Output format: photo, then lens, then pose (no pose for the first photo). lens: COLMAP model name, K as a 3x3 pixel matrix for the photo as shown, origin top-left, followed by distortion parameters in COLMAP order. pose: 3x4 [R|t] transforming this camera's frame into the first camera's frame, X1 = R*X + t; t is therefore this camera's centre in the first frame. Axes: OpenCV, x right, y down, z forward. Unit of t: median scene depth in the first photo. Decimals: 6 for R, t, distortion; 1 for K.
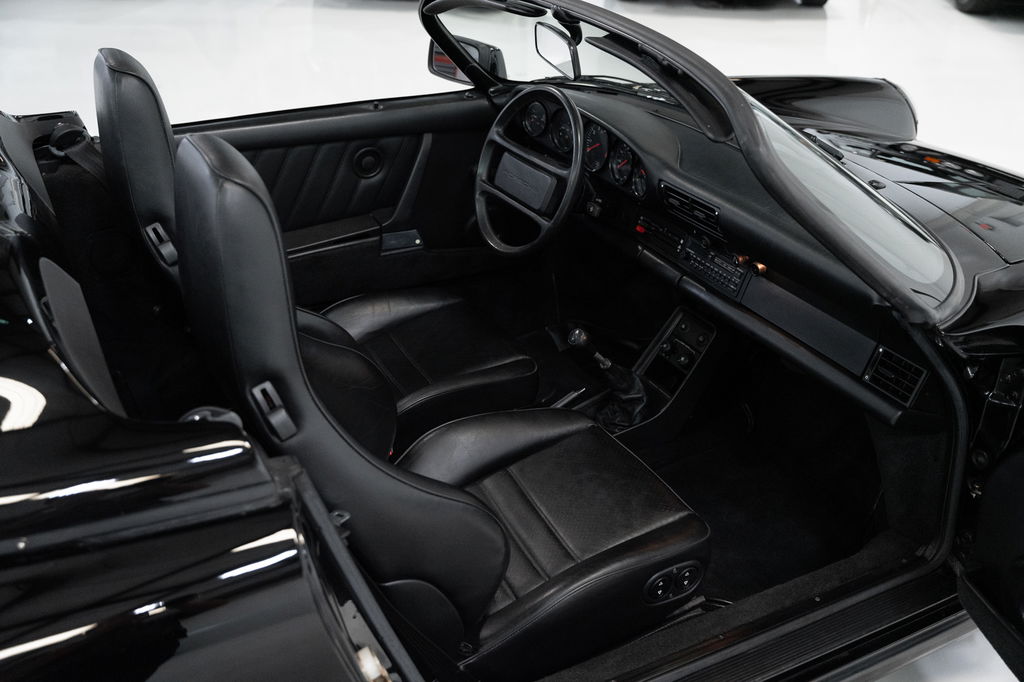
lens RADIAL K [[996.2, 0, 513.0], [0, 996.2, 340.8], [0, 0, 1]] dist [0.003530, 0.000000]
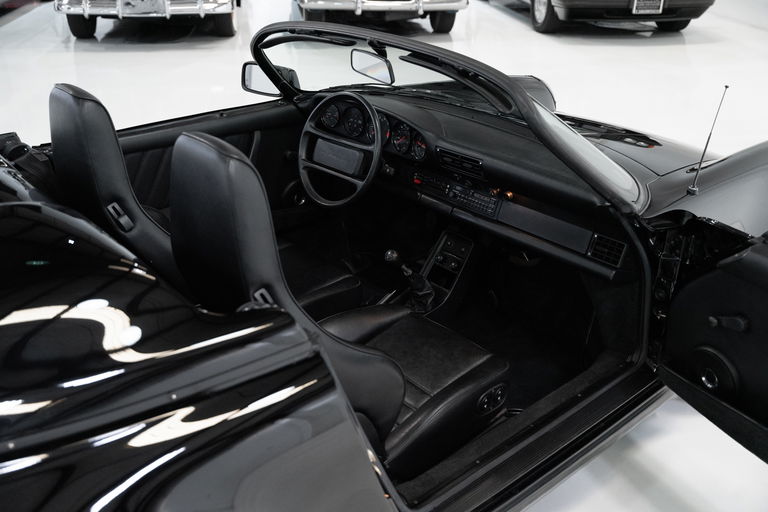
lens RADIAL K [[747.2, 0, 384.7], [0, 747.2, 256.7], [0, 0, 1]] dist [0.003530, 0.000000]
pose [[0.970600, -0.112146, 0.212974, -0.200420], [0.121126, 0.992197, -0.029552, 0.032593], [-0.207998, 0.054480, 0.976611, -0.101533]]
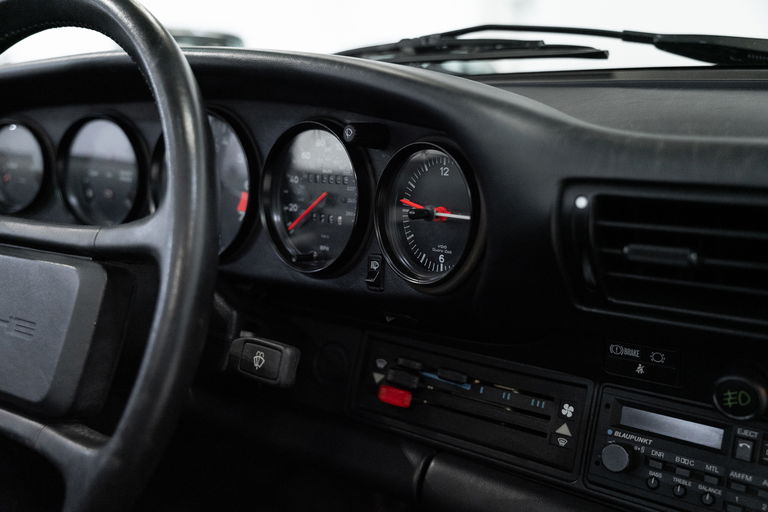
lens RADIAL K [[747.2, 0, 386.1], [0, 747.2, 258.8], [0, 0, 1]] dist [0.003530, 0.000000]
pose [[0.895880, -0.118225, 0.428277, 0.029595], [0.230916, 0.947425, -0.221502, -0.117323], [-0.379573, 0.297336, 0.876080, 0.892803]]
